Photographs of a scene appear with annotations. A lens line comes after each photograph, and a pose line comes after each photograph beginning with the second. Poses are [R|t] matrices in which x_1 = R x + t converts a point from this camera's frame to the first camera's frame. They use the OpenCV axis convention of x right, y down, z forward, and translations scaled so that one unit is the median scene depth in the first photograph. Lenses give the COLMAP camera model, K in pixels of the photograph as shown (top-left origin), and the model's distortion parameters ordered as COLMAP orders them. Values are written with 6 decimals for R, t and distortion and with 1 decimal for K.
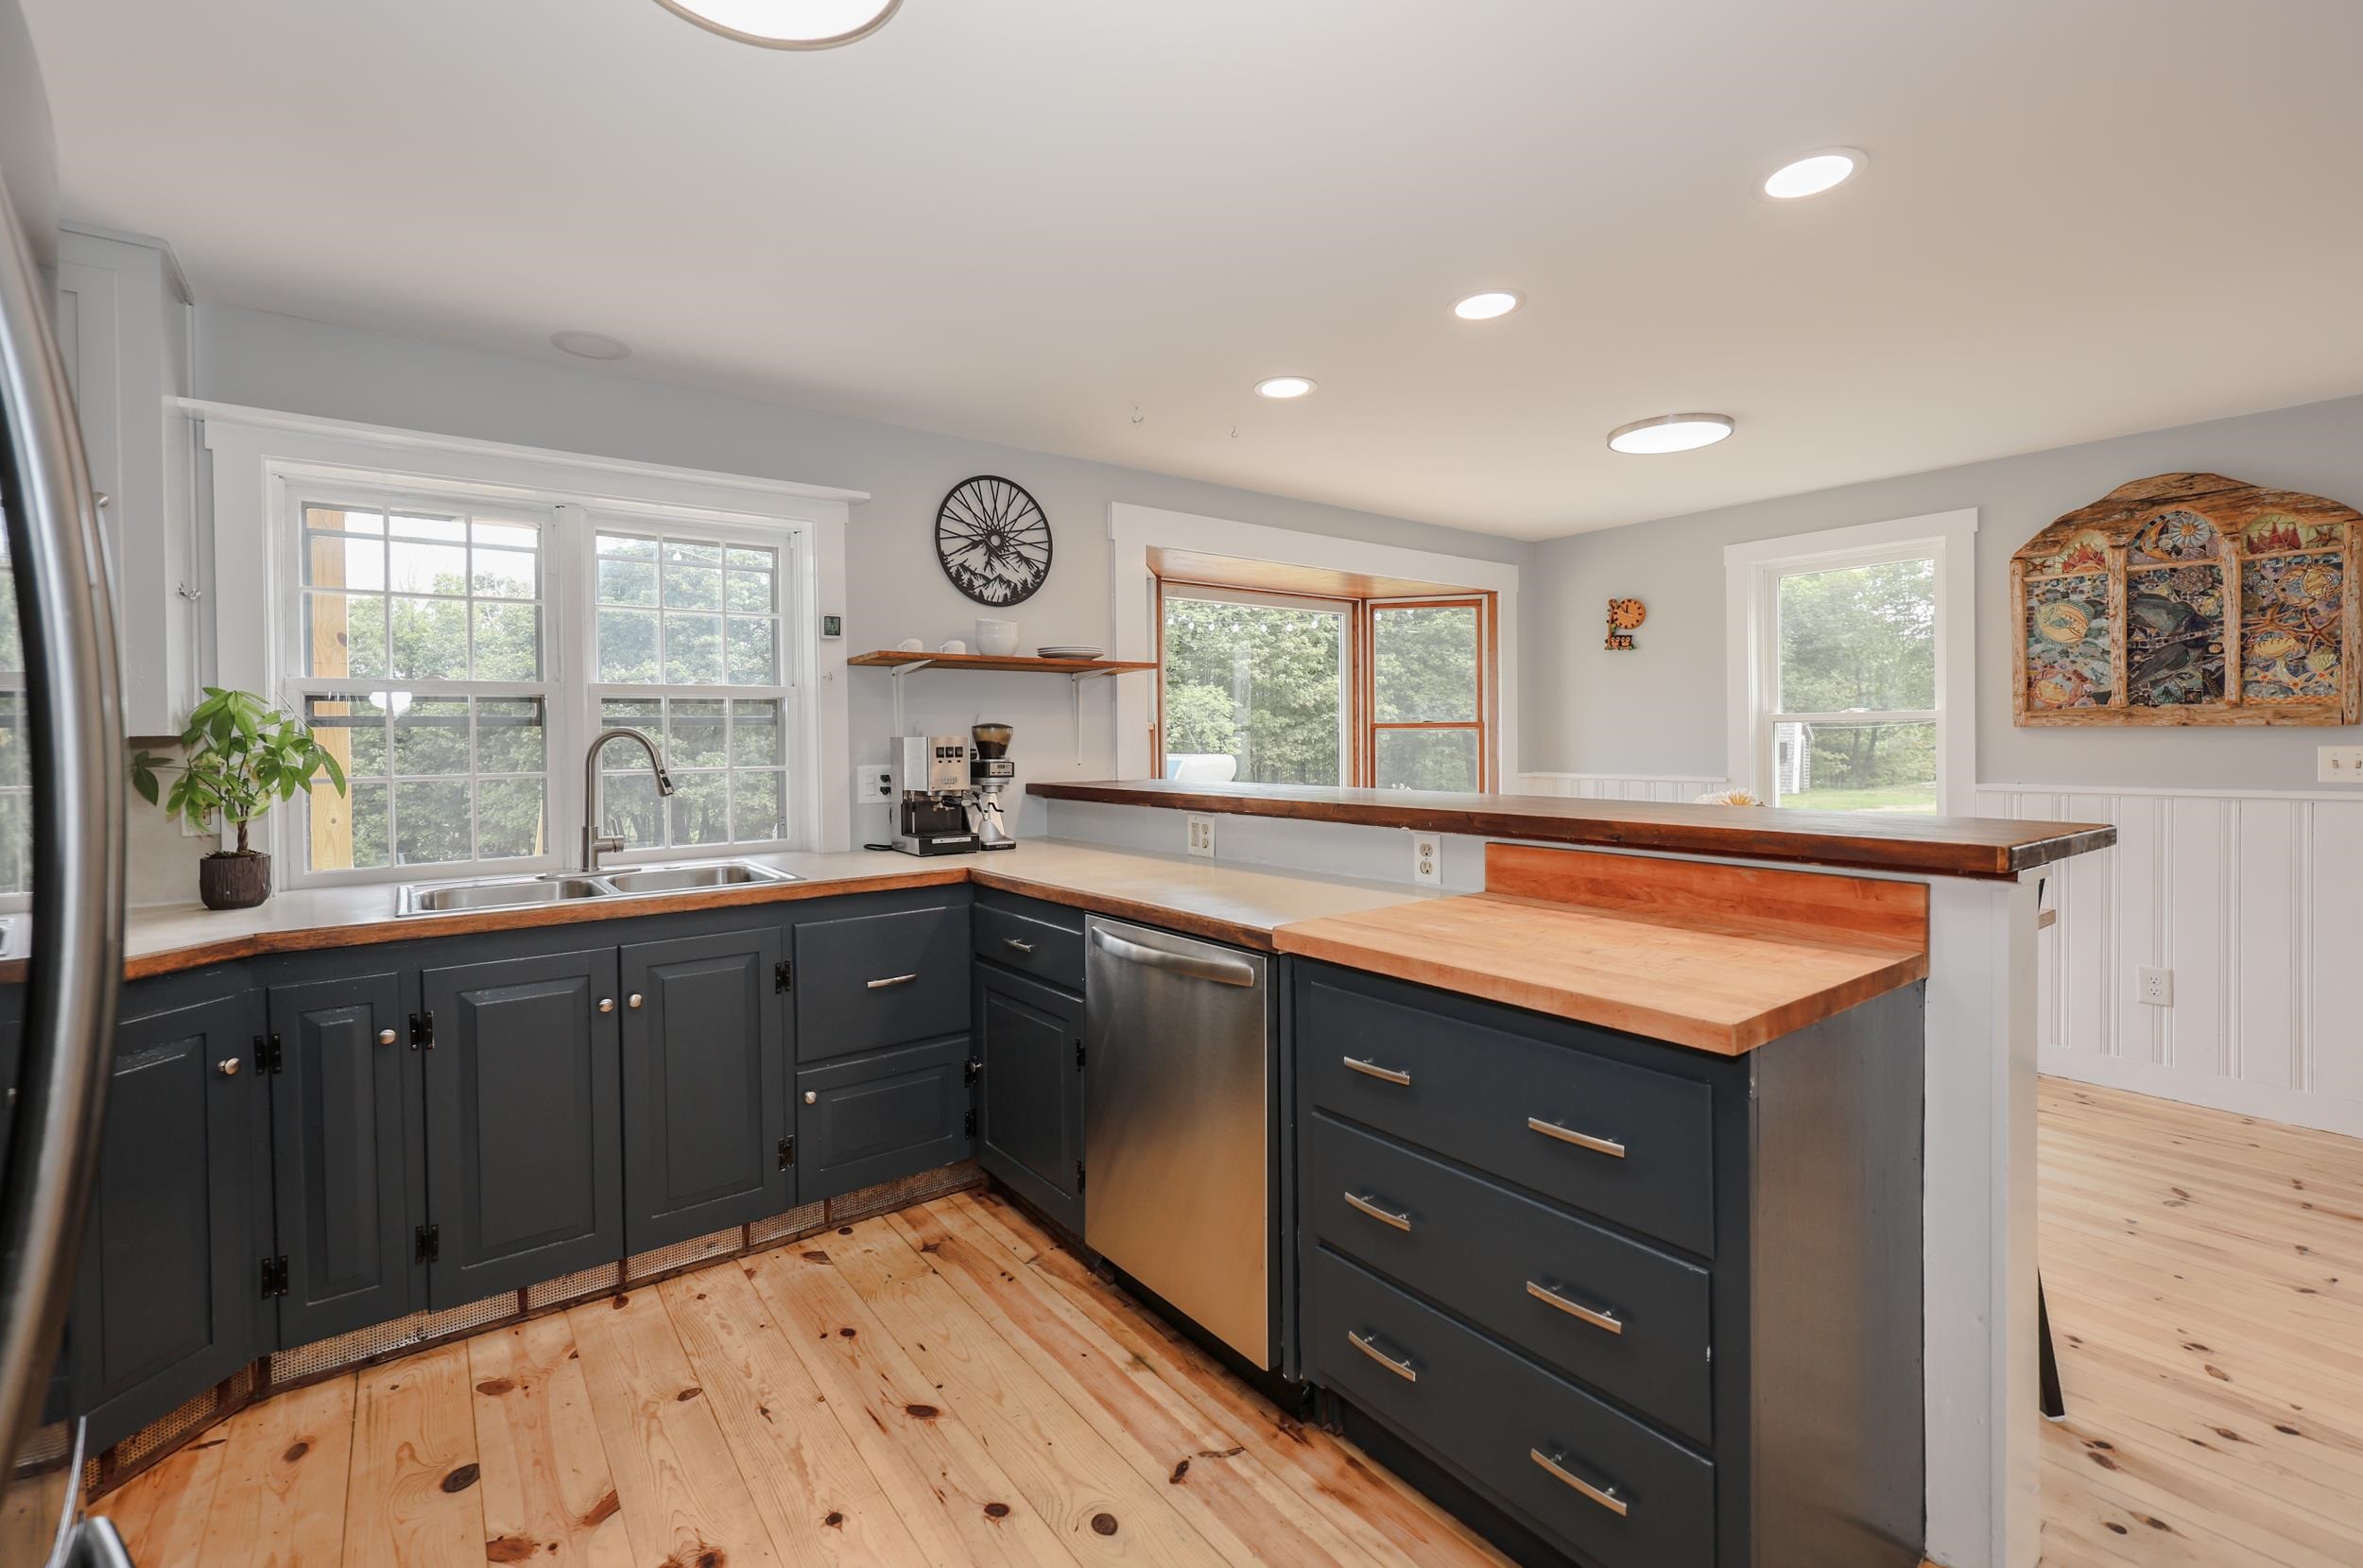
lens RADIAL K [[1012.7, 0, 1170.6], [0, 1012.7, 739.1], [0, 0, 1]] dist [0.001734, -0.000255]
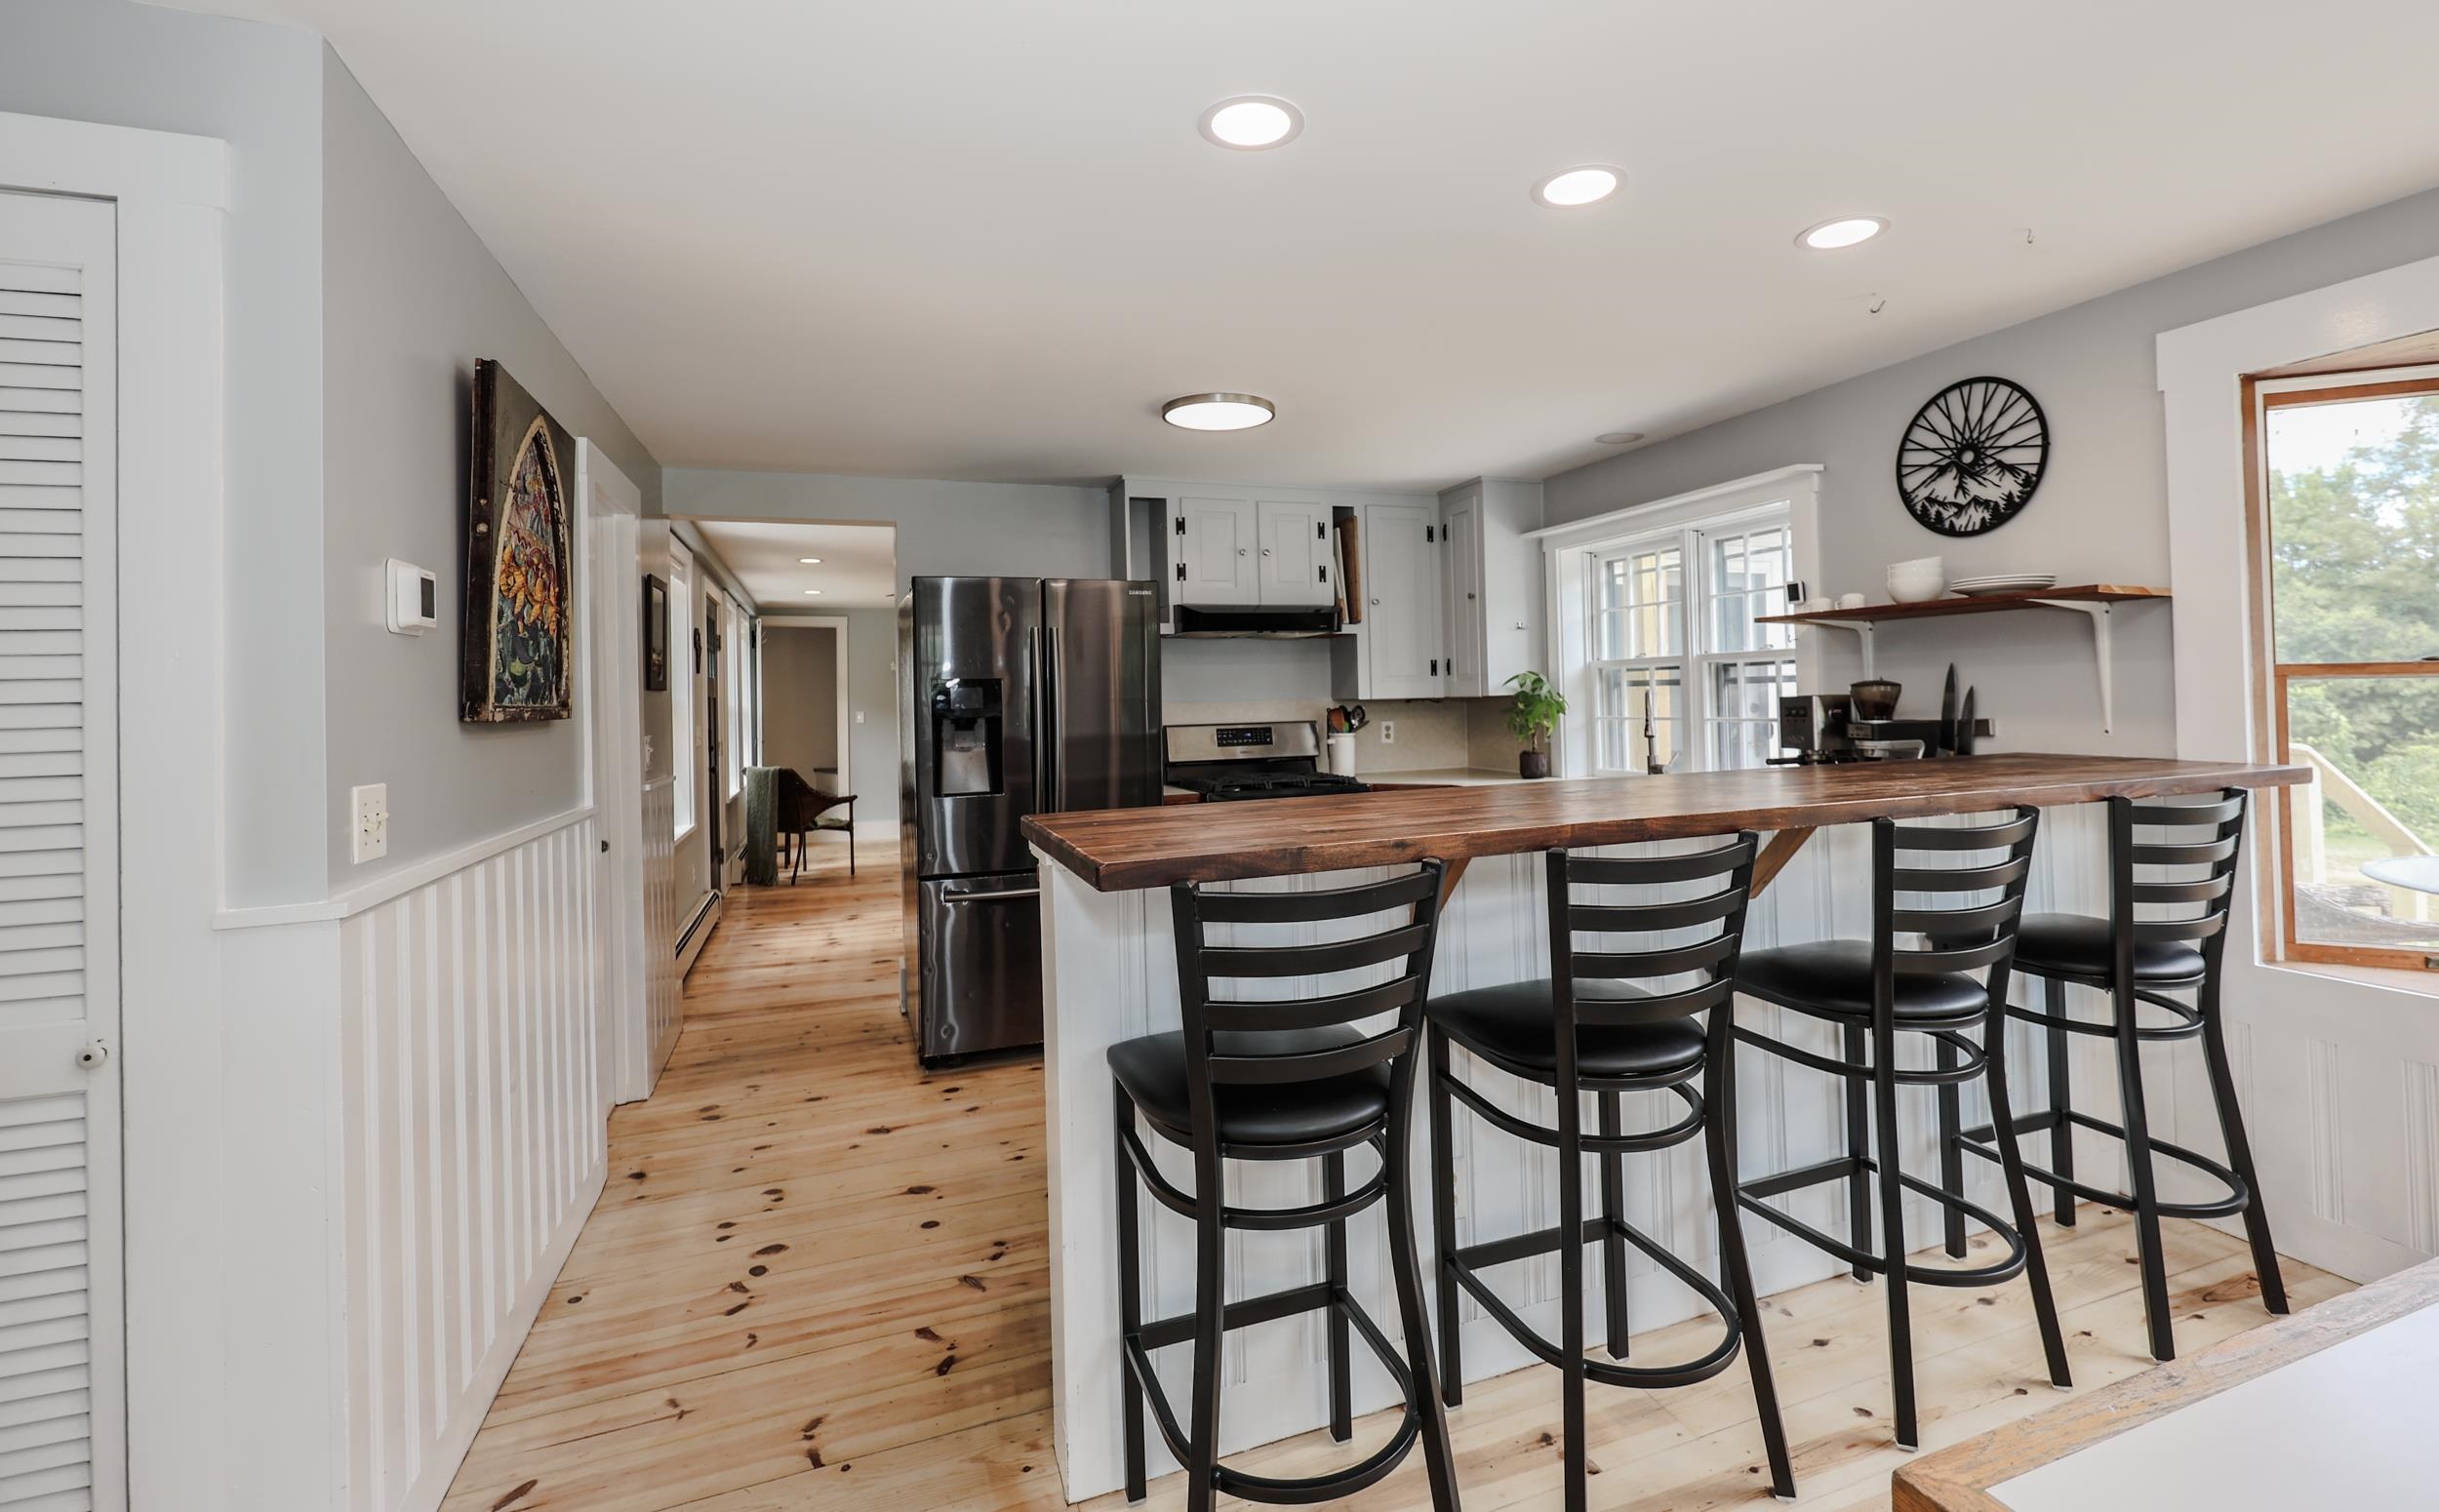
lens RADIAL K [[1091.0, 0, 1269.6], [0, 1091.0, 673.2], [0, 0, 1]] dist [0.012774, 0.000207]
pose [[-0.253847, -0.008961, -0.967203, 0.842779], [0.020026, 0.999694, -0.014518, -0.016965], [0.967037, -0.023054, -0.253590, 0.669669]]
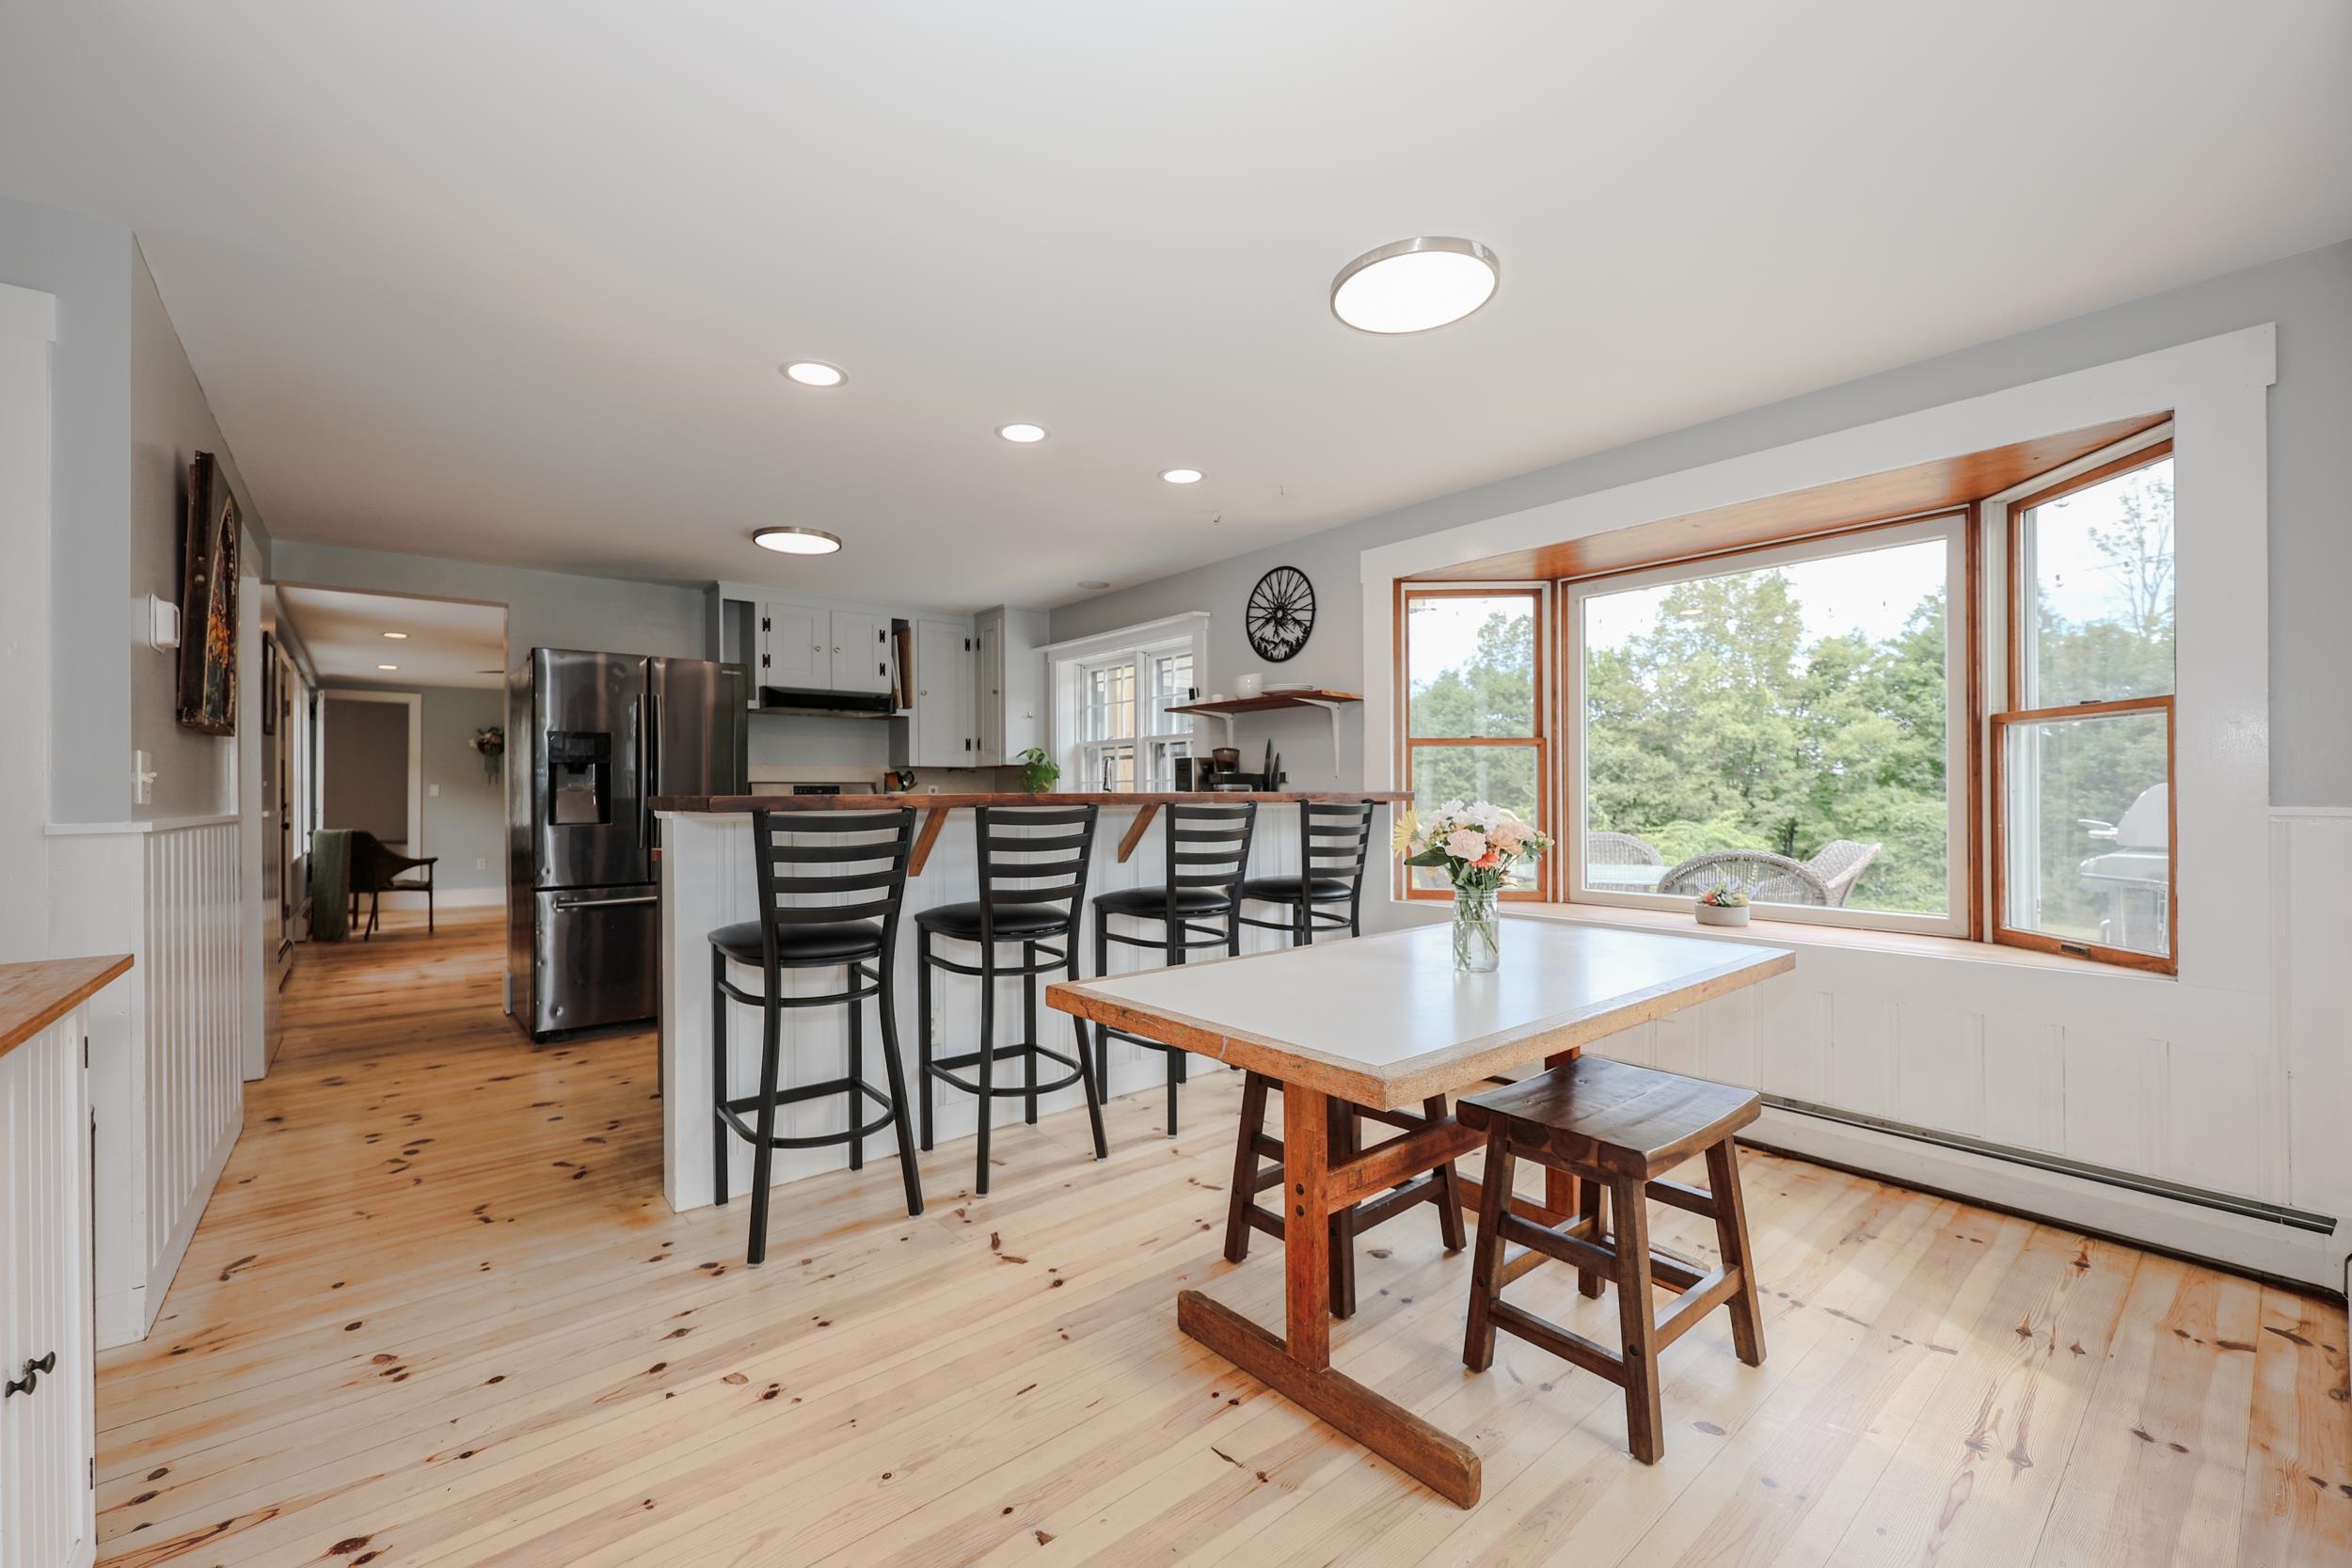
lens RADIAL K [[956.5, 0, 1156.1], [0, 956.5, 786.6], [0, 0, 1]] dist [0.010477, 0.000362]
pose [[0.048030, -0.003683, -0.998839, 1.115846], [0.001000, 0.999993, -0.003639, 0.042951], [0.998845, -0.000824, 0.048034, 0.769736]]
